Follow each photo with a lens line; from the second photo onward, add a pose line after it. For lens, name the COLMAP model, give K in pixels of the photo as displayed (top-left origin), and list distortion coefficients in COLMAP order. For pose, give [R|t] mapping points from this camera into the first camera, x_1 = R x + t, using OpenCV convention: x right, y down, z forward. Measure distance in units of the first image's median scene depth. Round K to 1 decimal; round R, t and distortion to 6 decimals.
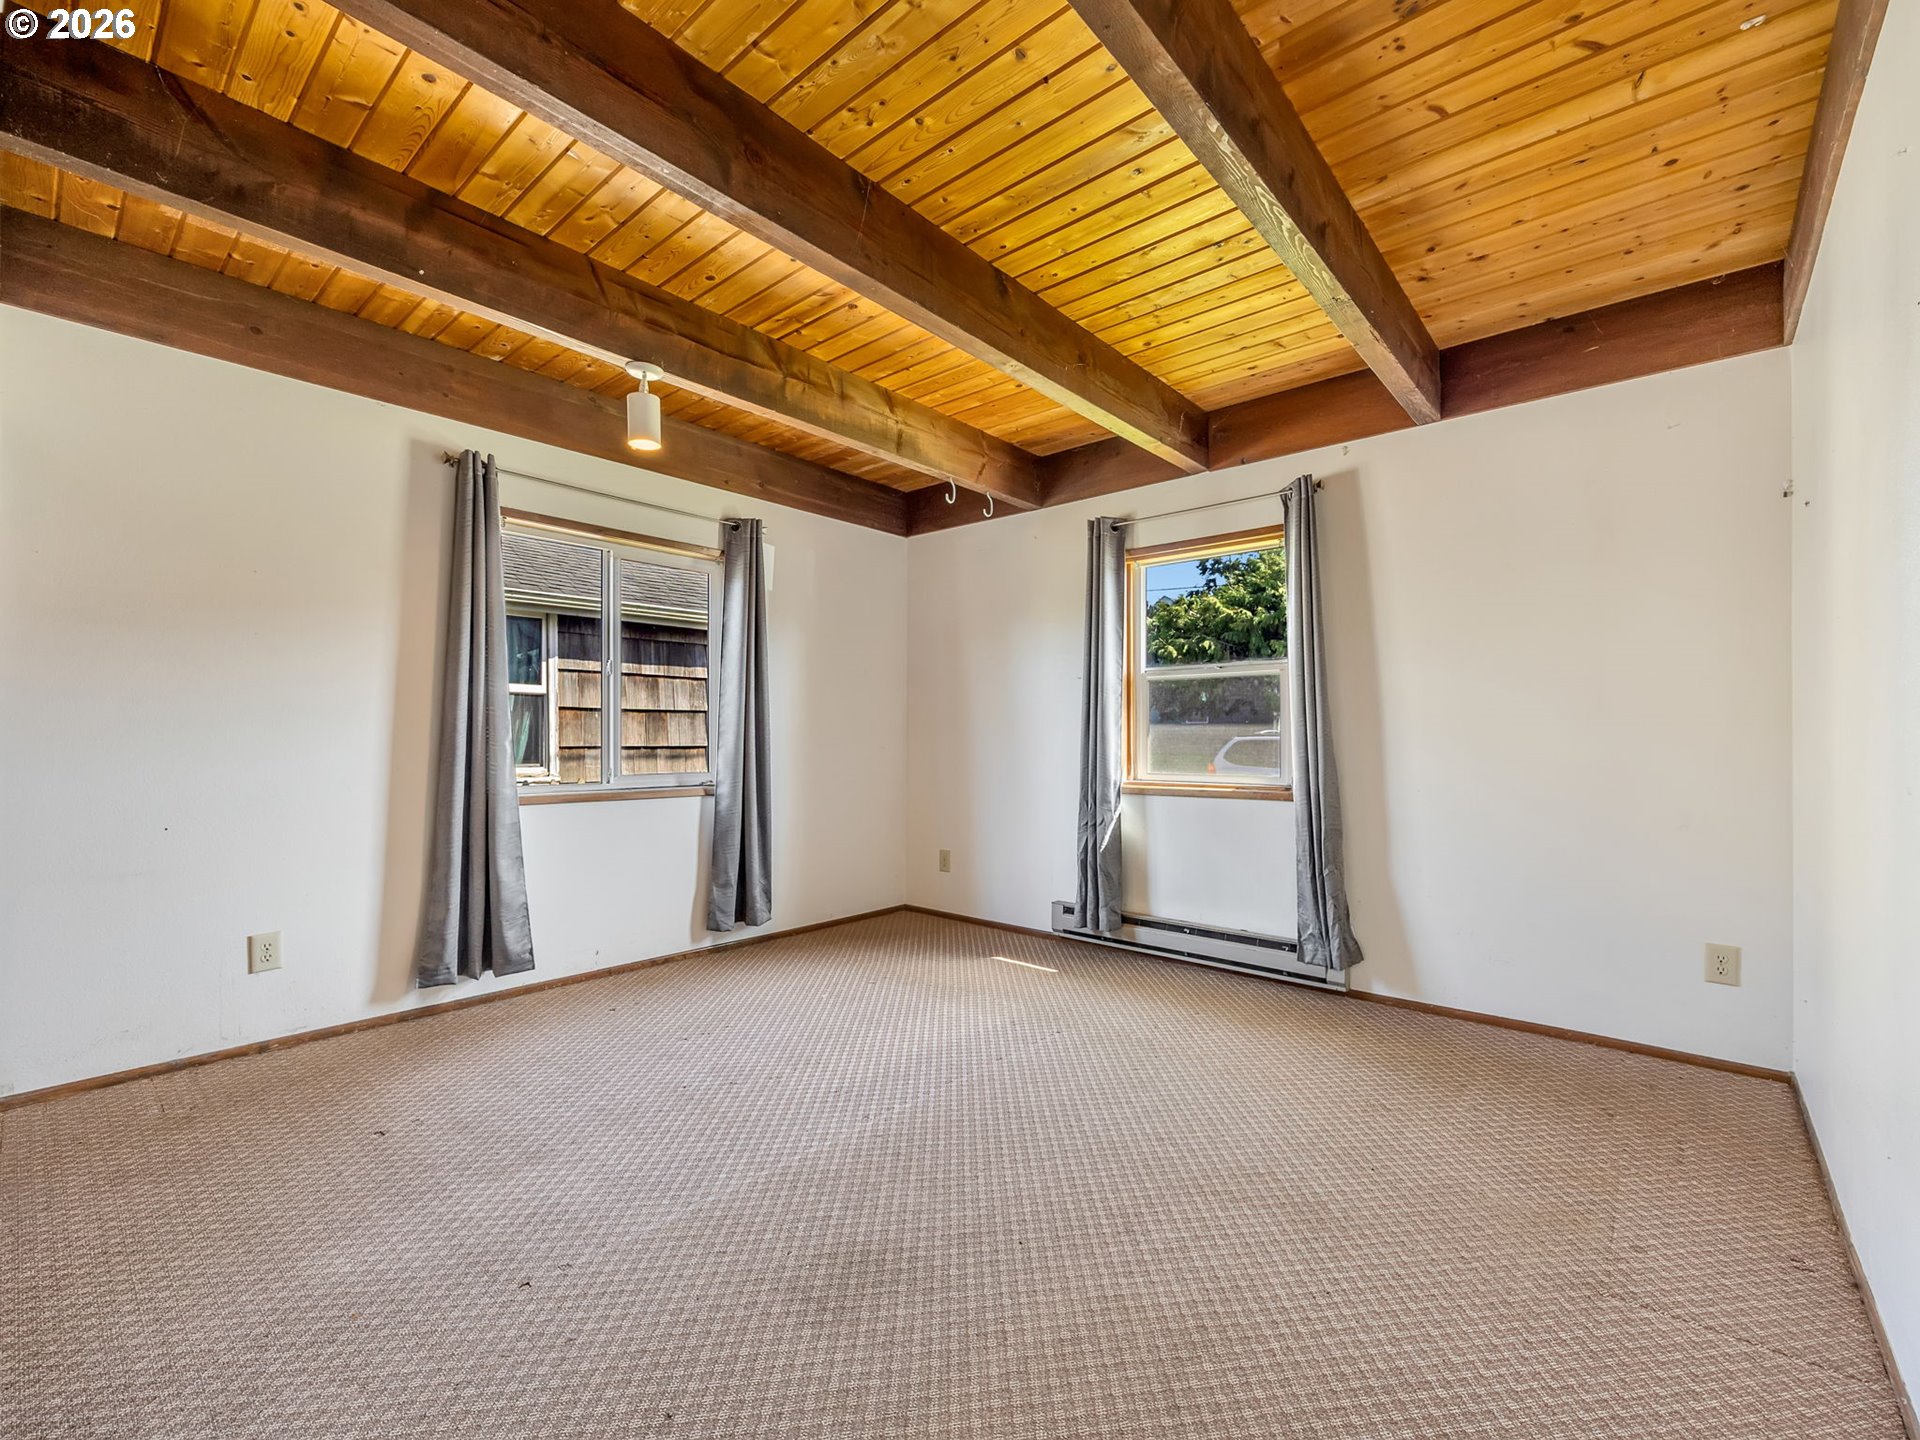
lens RADIAL K [[830.2, 0, 962.4], [0, 830.2, 710.4], [0, 0, 1]] dist [0.000134, -0.000062]
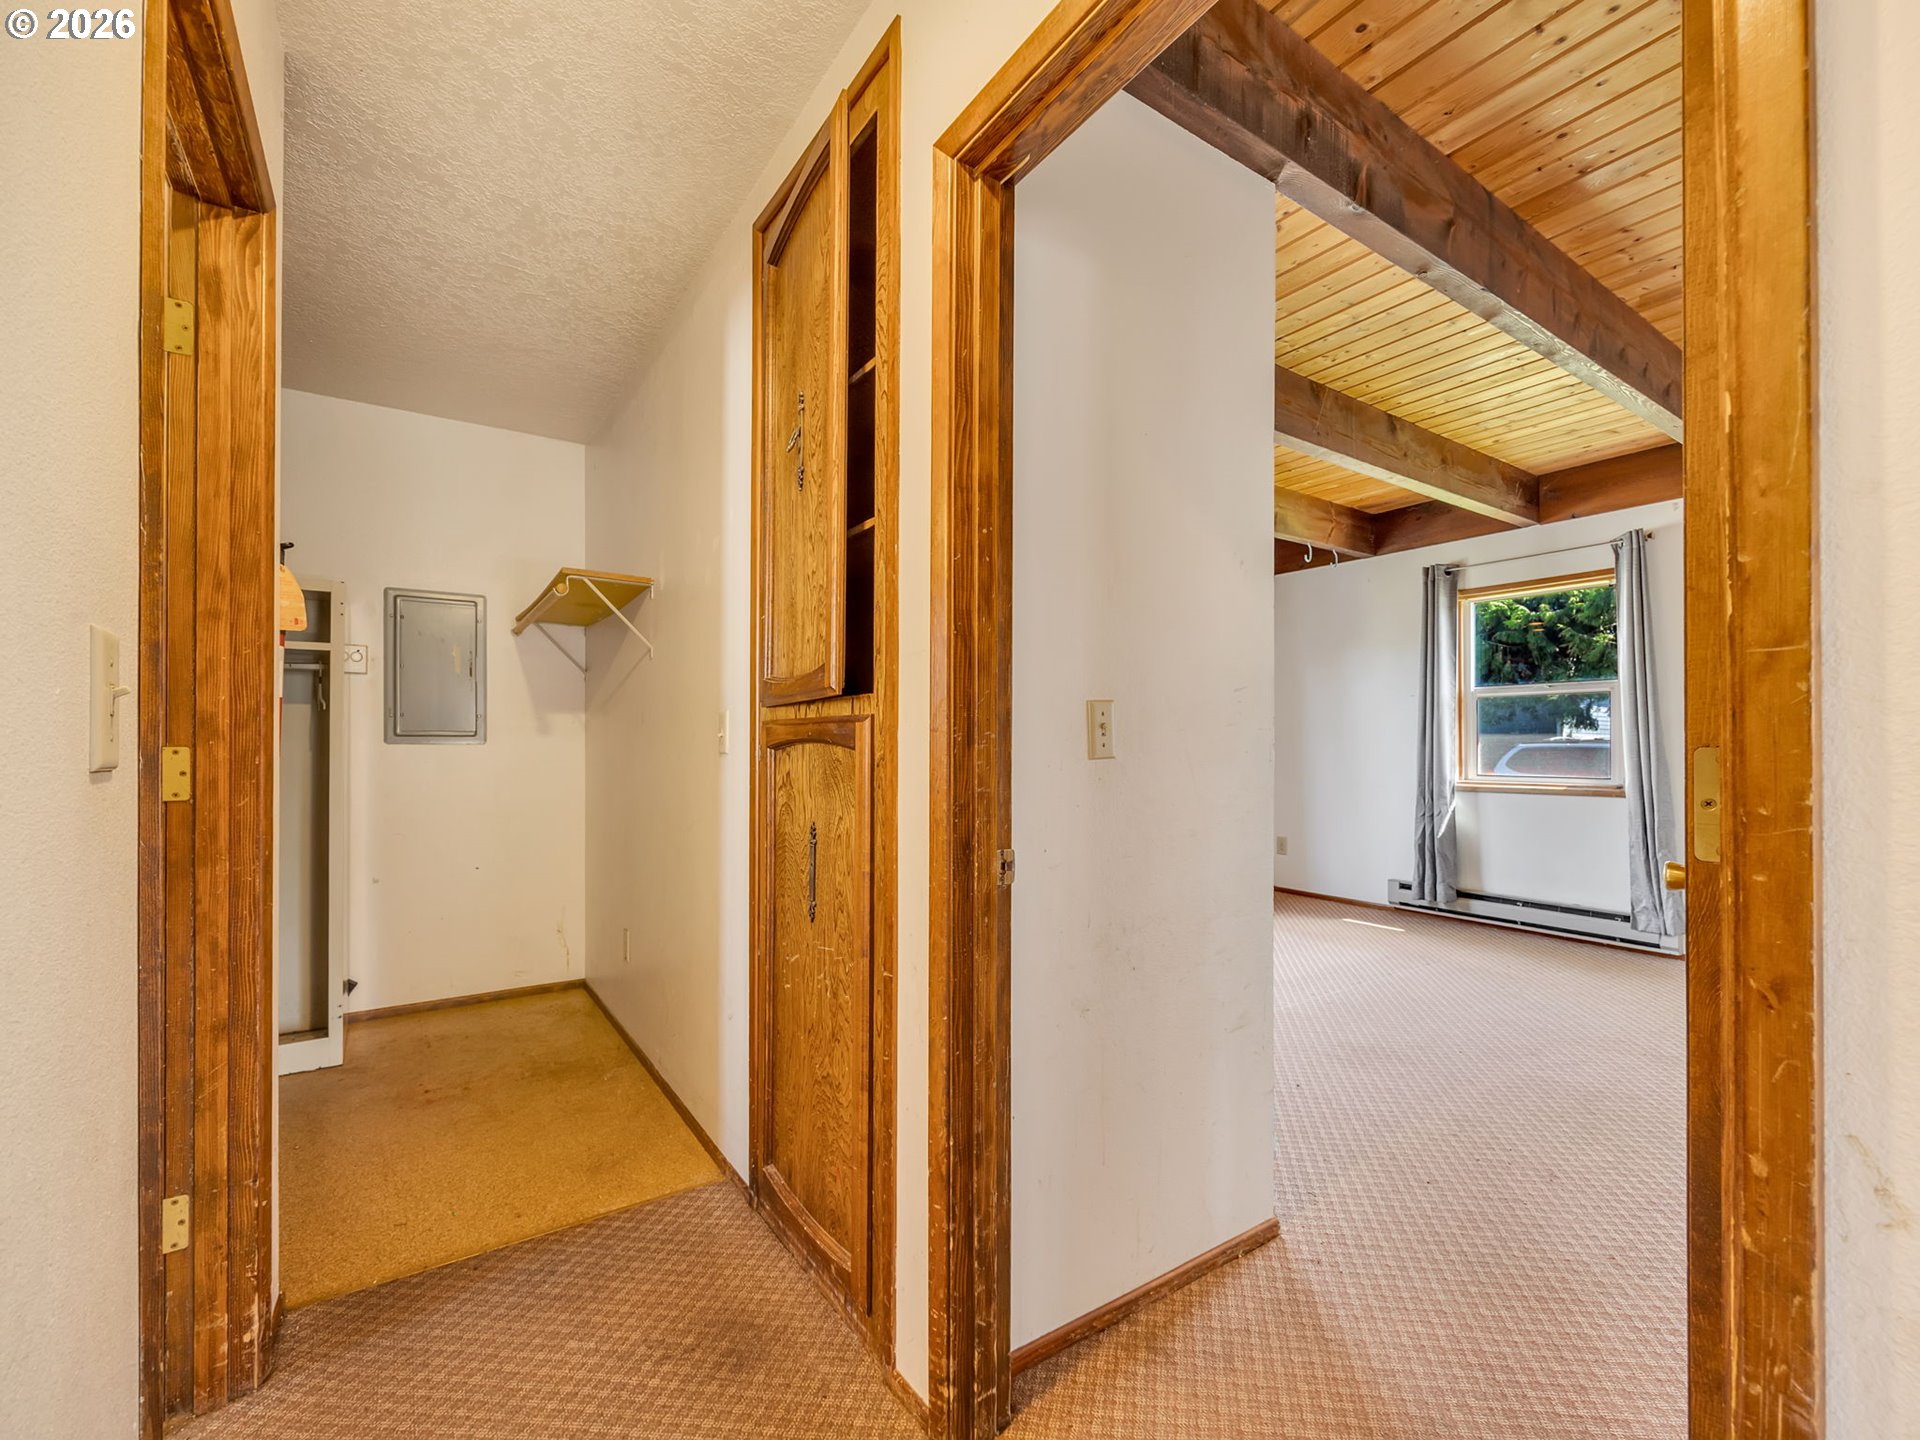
lens RADIAL K [[825.9, 0, 964.4], [0, 825.9, 721.3], [0, 0, 1]] dist [-0.001402, 0.000015]
pose [[0.966495, -0.006222, -0.256610, -0.195230], [0.007226, 0.999969, 0.002971, -0.010806], [0.256584, -0.004726, 0.966510, -0.357025]]
